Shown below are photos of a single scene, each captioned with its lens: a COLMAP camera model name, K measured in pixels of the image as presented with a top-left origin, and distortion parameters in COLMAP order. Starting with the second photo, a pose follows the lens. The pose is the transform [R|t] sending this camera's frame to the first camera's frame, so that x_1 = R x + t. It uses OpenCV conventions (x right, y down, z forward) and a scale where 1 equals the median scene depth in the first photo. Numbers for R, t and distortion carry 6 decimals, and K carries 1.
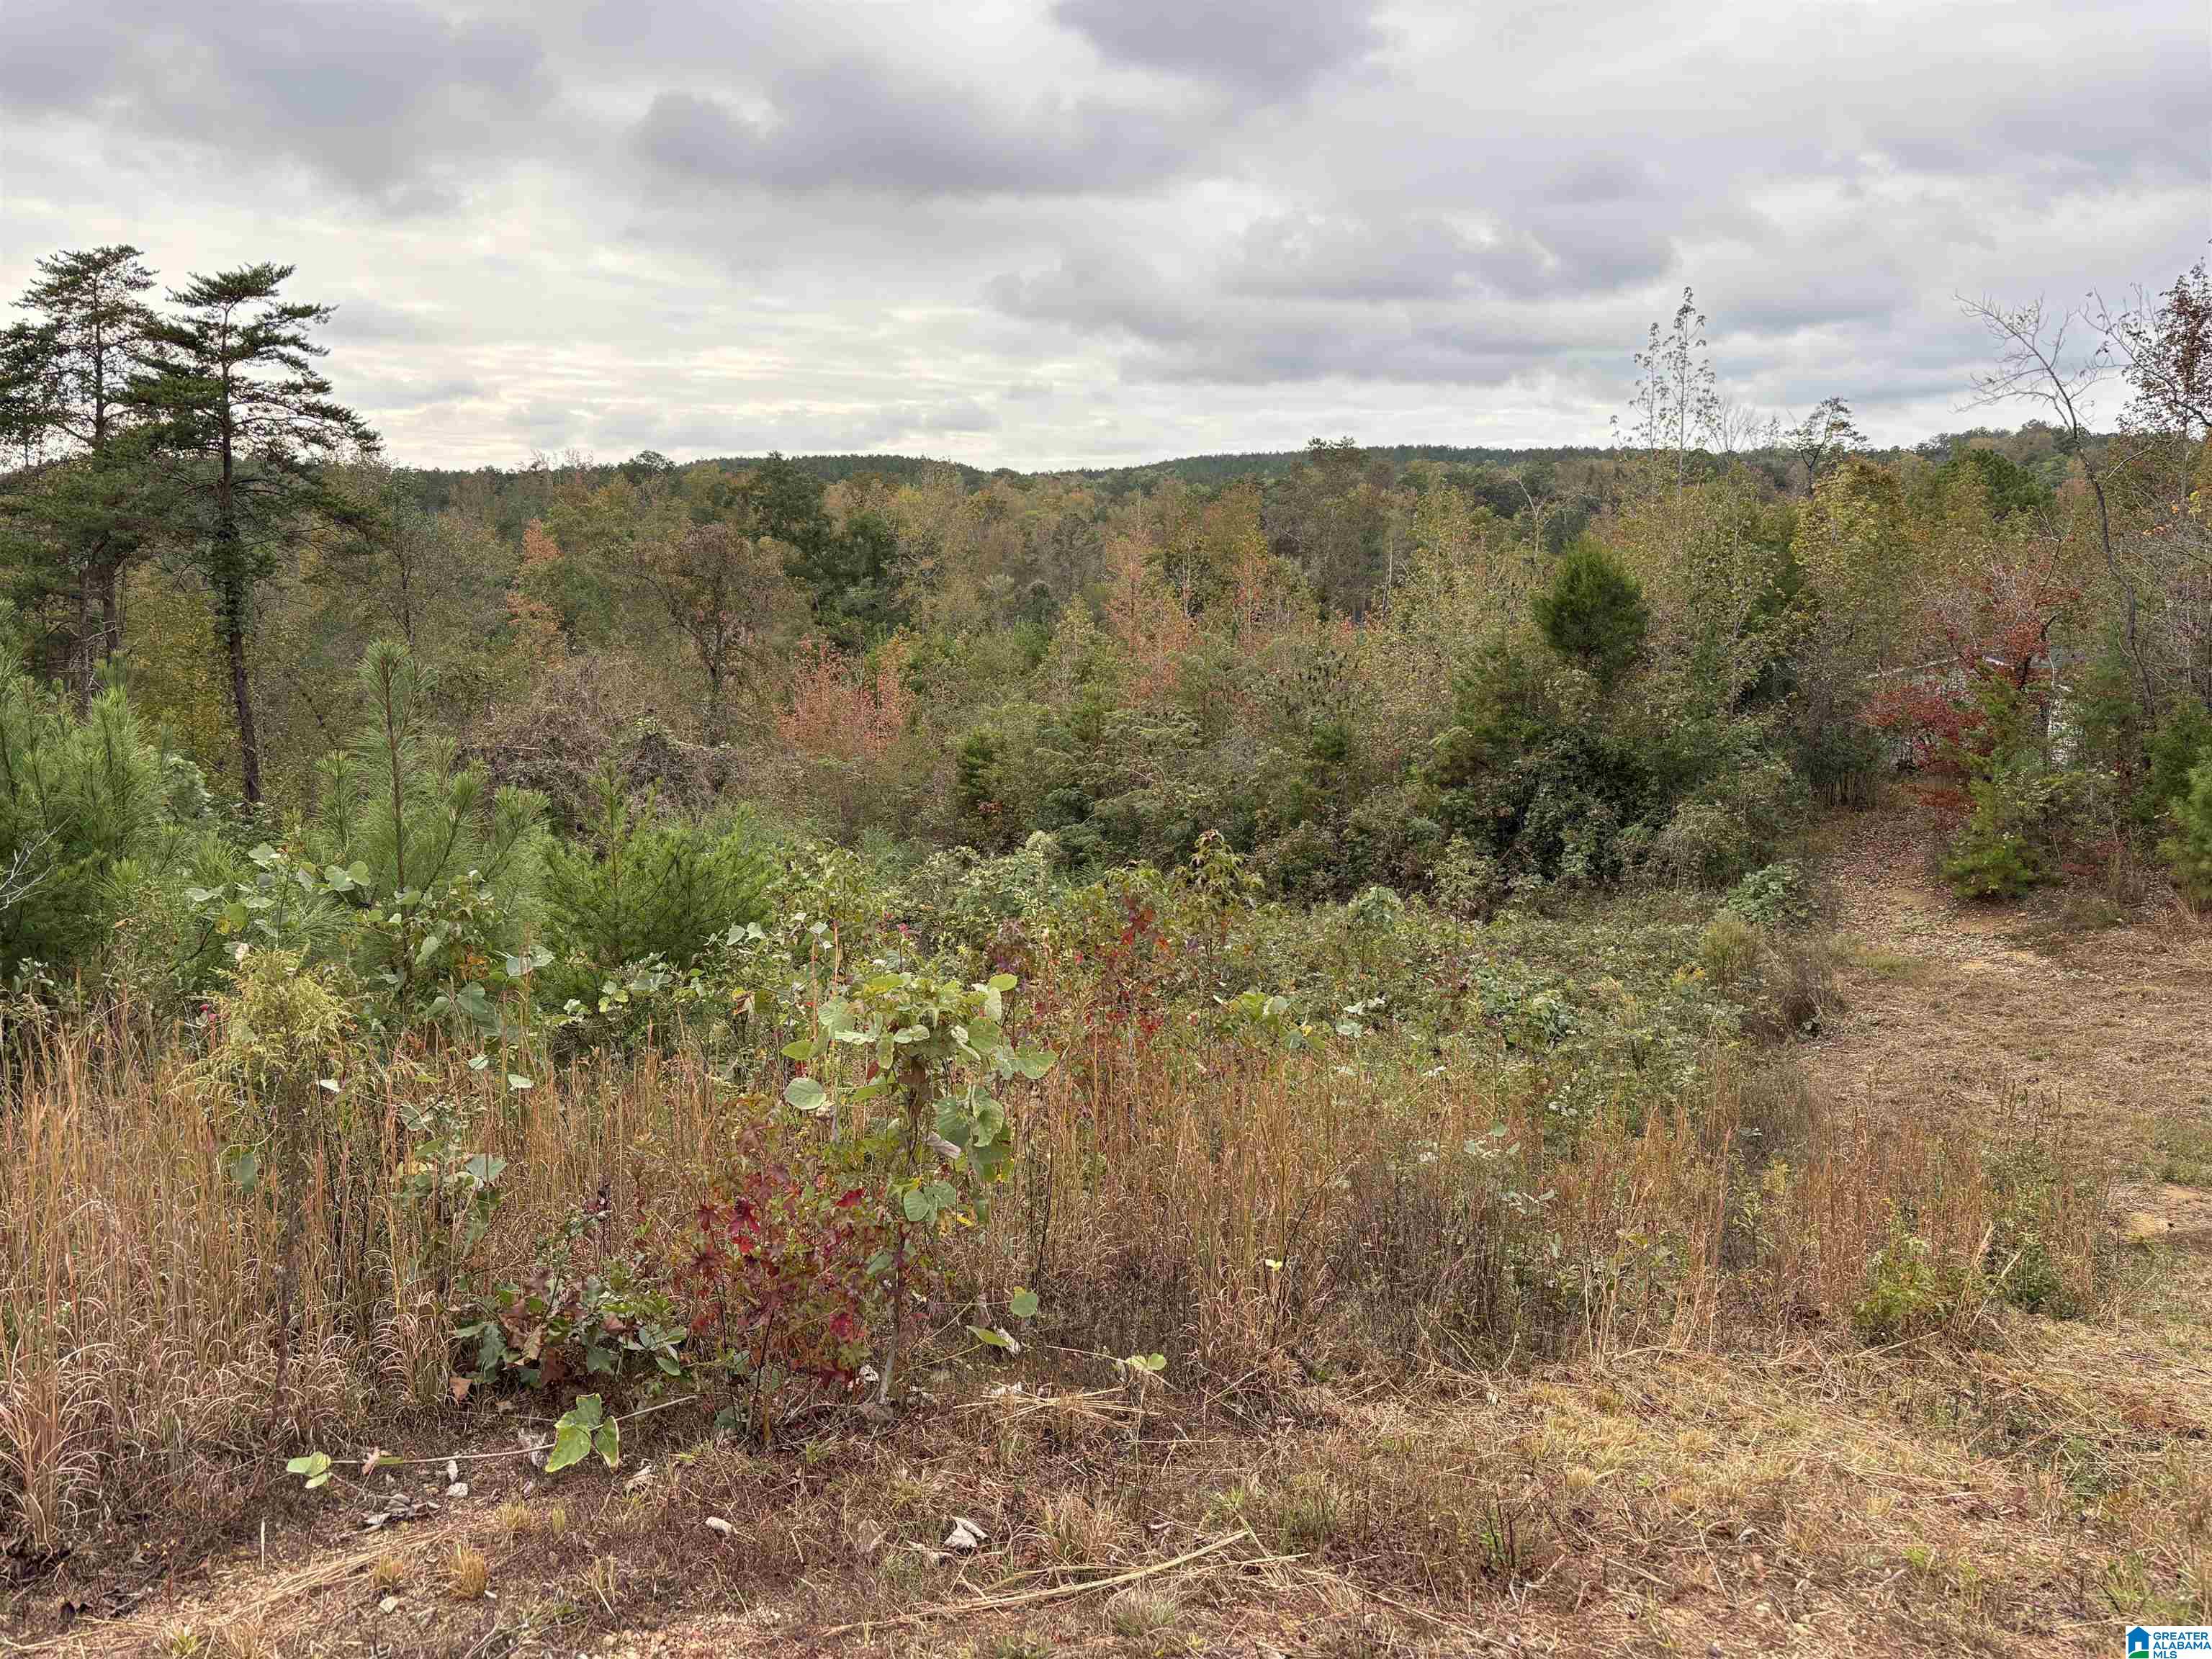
lens RADIAL K [[1652.9, 0, 1097.2], [0, 1652.9, 821.7], [0, 0, 1]] dist [0.038533, -0.040582]
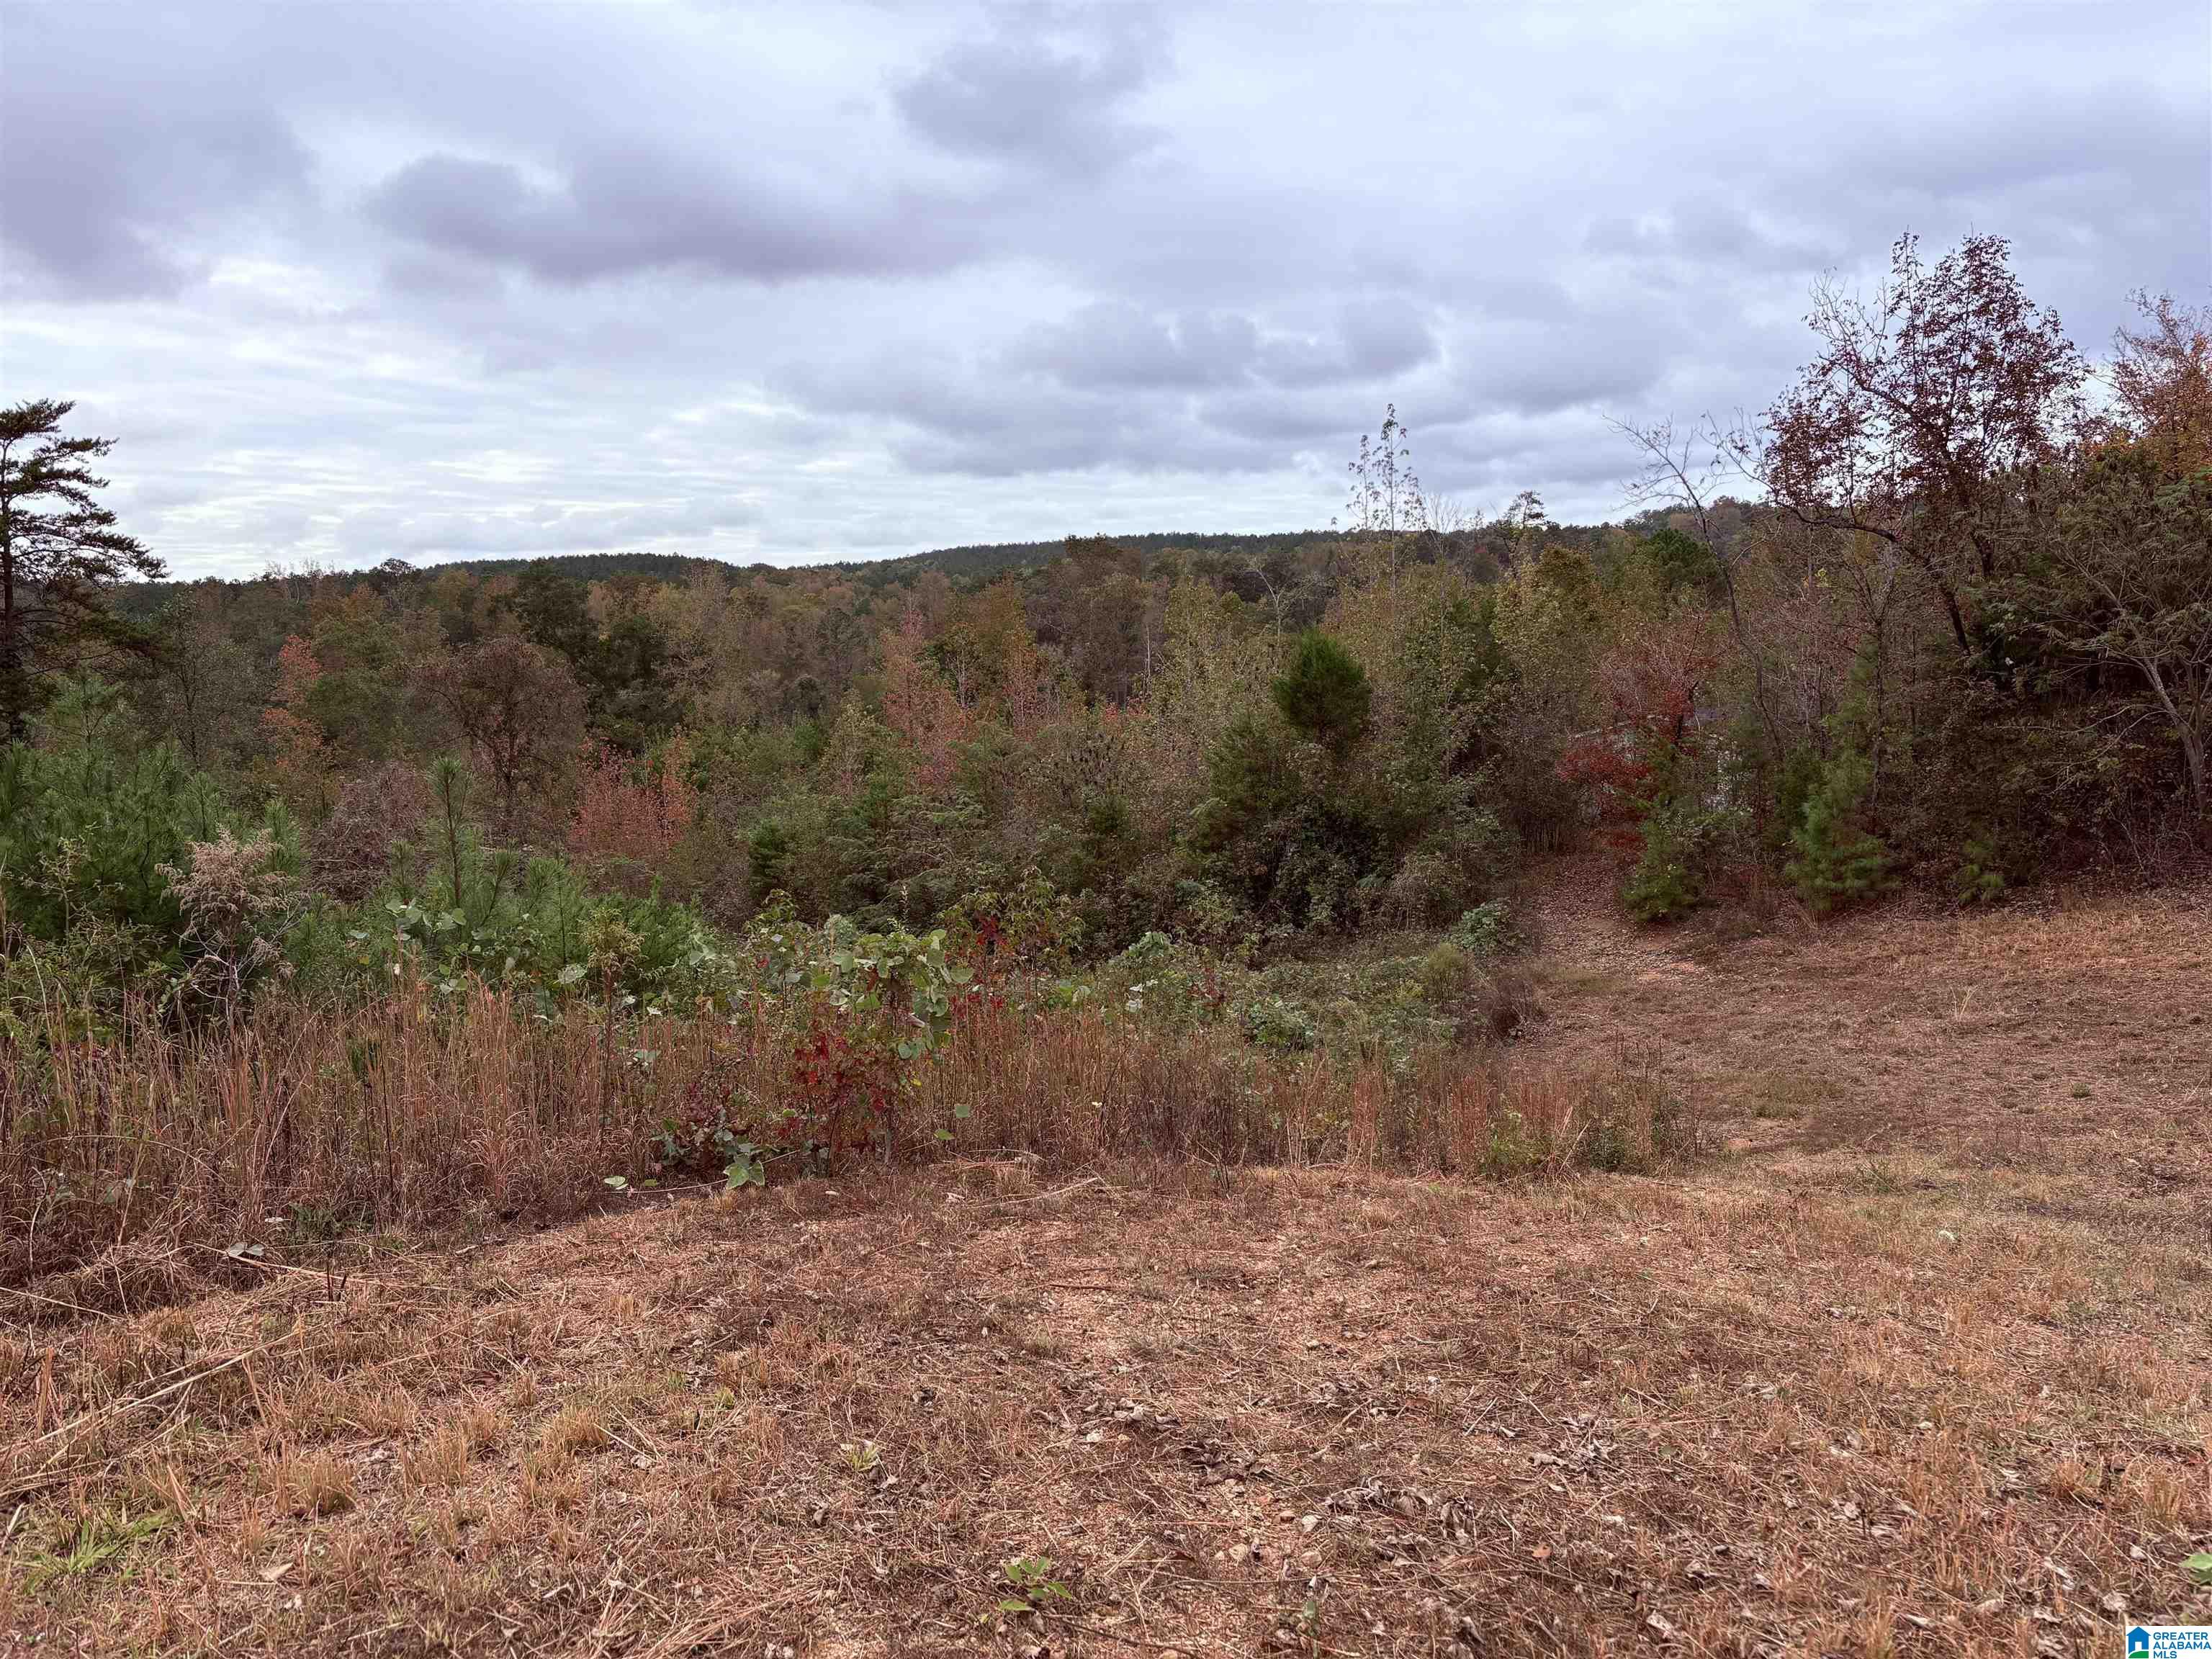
lens RADIAL K [[1652.9, 0, 1104.9], [0, 1652.9, 846.3], [0, 0, 1]] dist [0.038533, -0.040582]
pose [[0.988666, -0.050488, 0.141386, -0.017736], [0.055735, 0.997887, -0.033399, 0.010161], [-0.139401, 0.040900, 0.989391, -0.109131]]
